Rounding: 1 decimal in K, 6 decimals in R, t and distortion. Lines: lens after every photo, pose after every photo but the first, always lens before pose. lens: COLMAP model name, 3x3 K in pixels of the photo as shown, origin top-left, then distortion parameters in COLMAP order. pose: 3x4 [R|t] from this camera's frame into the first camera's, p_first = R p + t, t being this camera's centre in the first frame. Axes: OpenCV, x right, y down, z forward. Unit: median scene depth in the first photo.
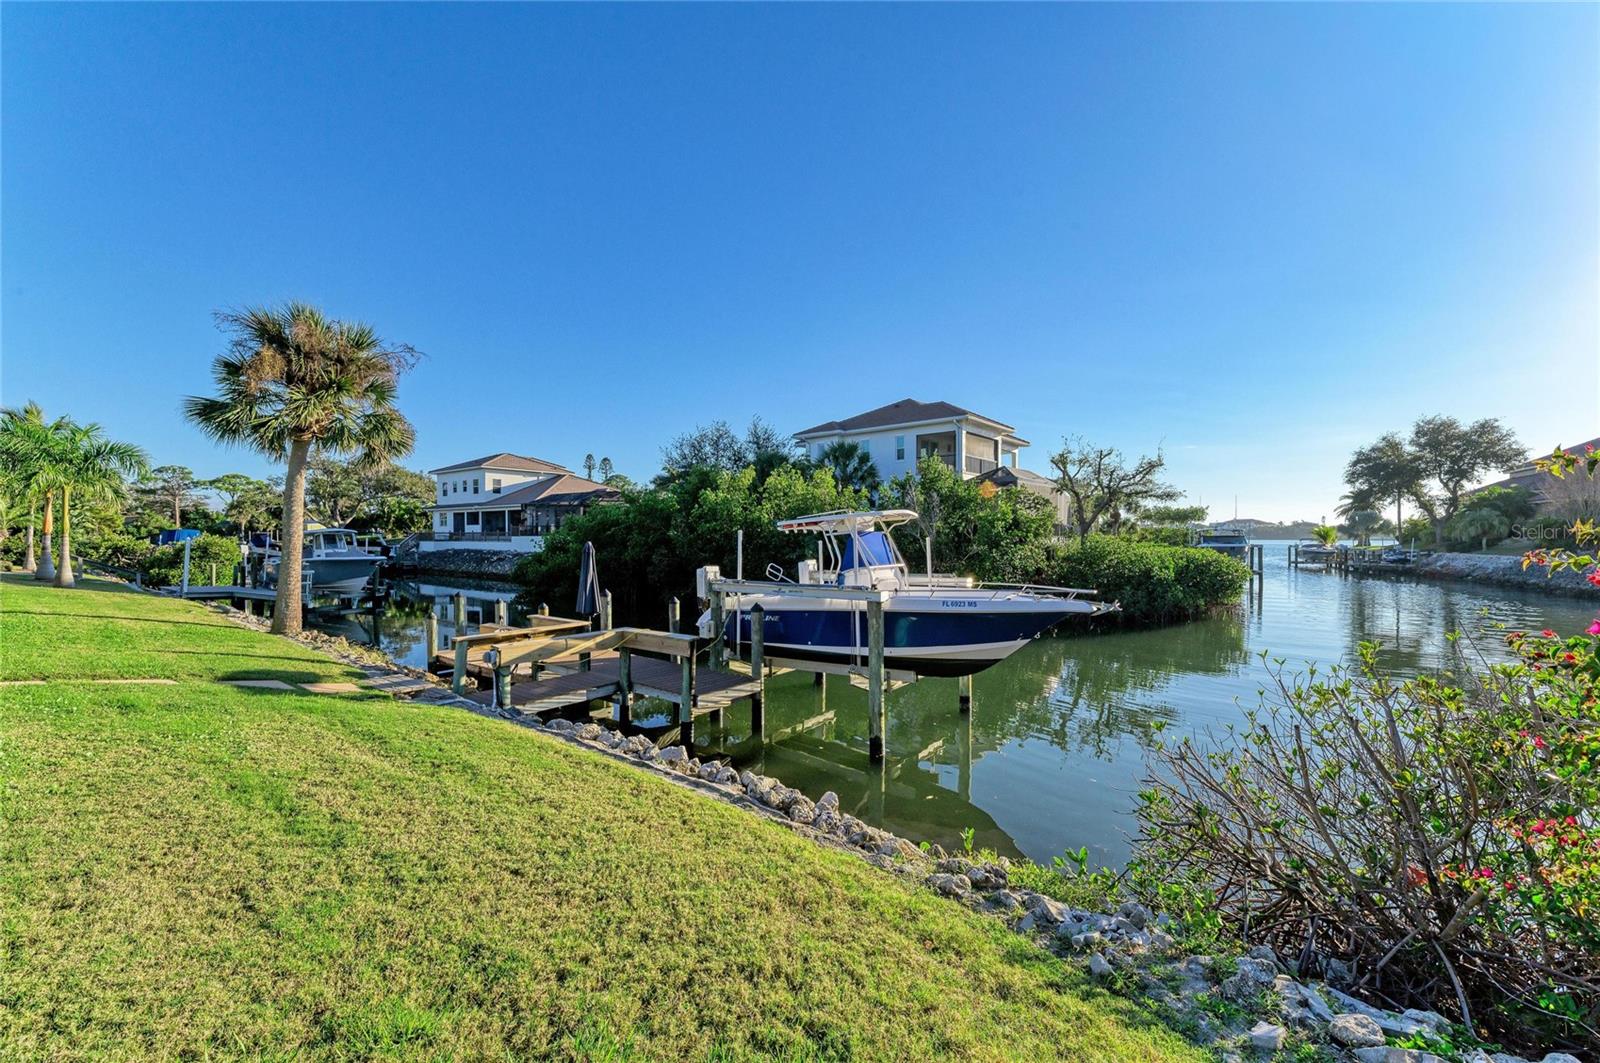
lens RADIAL K [[626.8, 0, 807.6], [0, 626.8, 534.2], [0, 0, 1]] dist [0.013148, -0.002585]
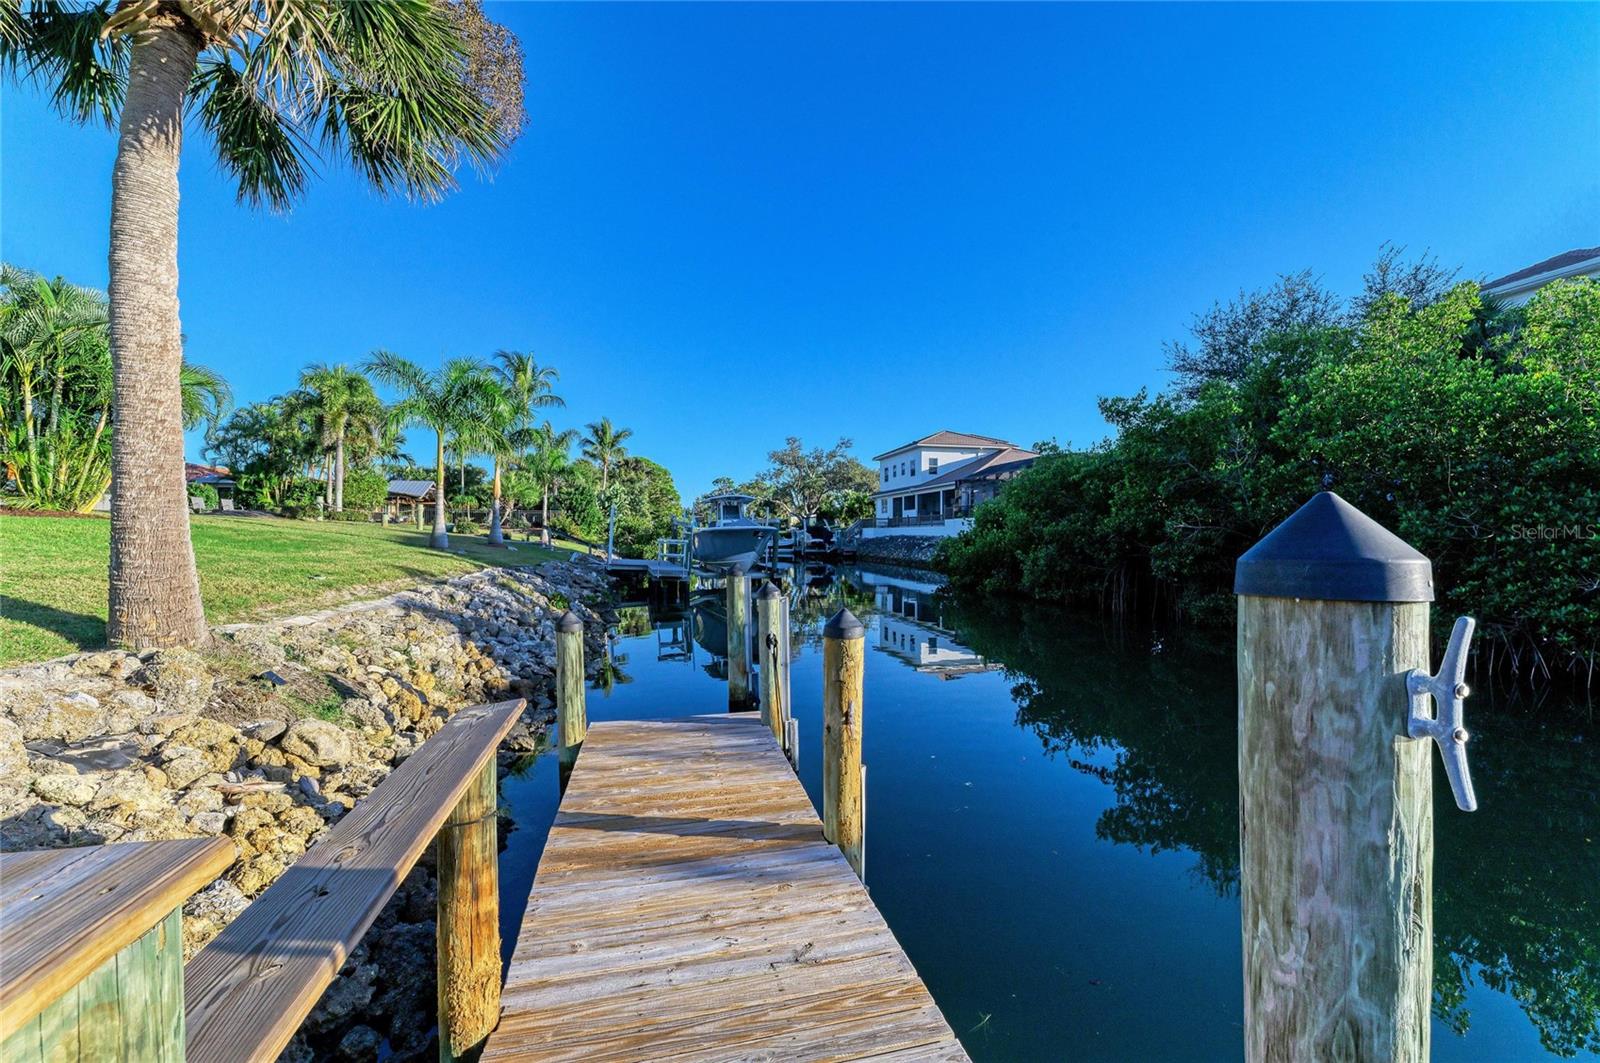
lens RADIAL K [[626.8, 0, 809.4], [0, 626.8, 535.1], [0, 0, 1]] dist [0.013148, -0.002585]
pose [[0.777335, 0.007071, -0.629047, -0.153936], [-0.006734, 0.999973, 0.002919, 0.045514], [0.629051, 0.001967, 0.777361, 0.436866]]
